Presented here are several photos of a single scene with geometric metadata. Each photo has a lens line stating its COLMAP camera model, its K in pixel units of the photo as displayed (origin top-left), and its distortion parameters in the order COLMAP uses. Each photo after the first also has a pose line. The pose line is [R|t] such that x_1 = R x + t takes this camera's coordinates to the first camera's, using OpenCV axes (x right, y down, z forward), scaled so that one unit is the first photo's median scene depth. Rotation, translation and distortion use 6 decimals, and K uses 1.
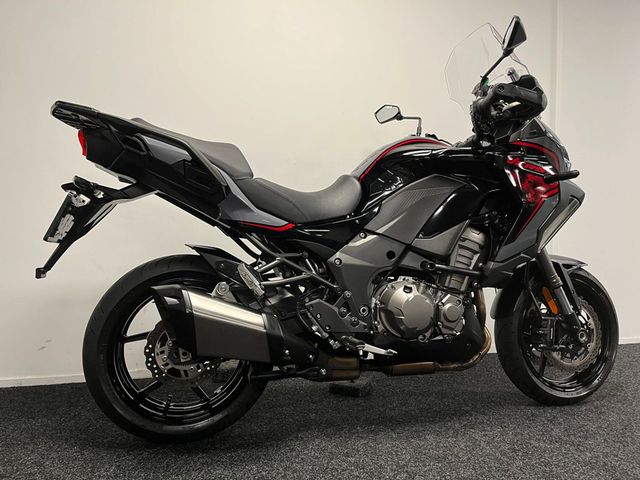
lens RADIAL K [[499.3, 0, 320.0], [0, 499.3, 240.0], [0, 0, 1]] dist [0.087579, -0.126378]
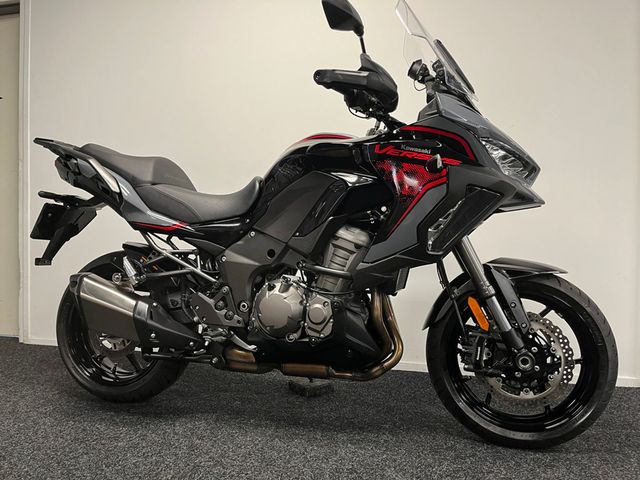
lens RADIAL K [[499.3, 0, 320.0], [0, 499.3, 240.0], [0, 0, 1]] dist [0.087579, -0.126378]
pose [[0.855685, 0.001212, -0.517496, 0.750599], [-0.008458, 0.999896, -0.011643, 0.013760], [0.517429, 0.014339, 0.855606, 0.185436]]
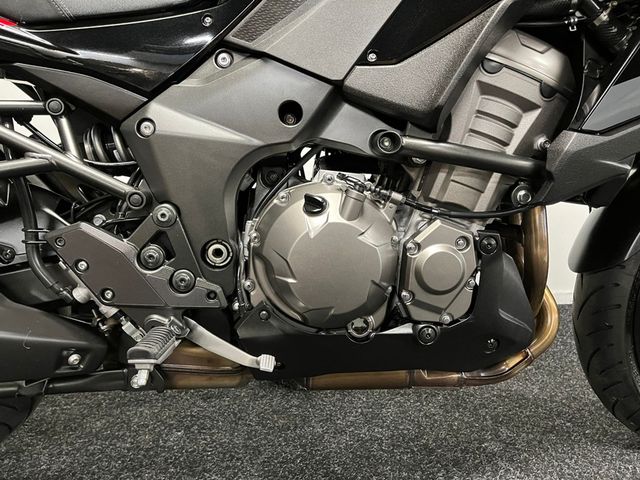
lens RADIAL K [[499.3, 0, 320.0], [0, 499.3, 240.0], [0, 0, 1]] dist [0.087579, -0.126378]
pose [[0.980801, 0.048756, -0.188817, 0.241236], [-0.008923, 0.978448, 0.206302, 0.045815], [0.194806, -0.200657, 0.960098, 0.619894]]
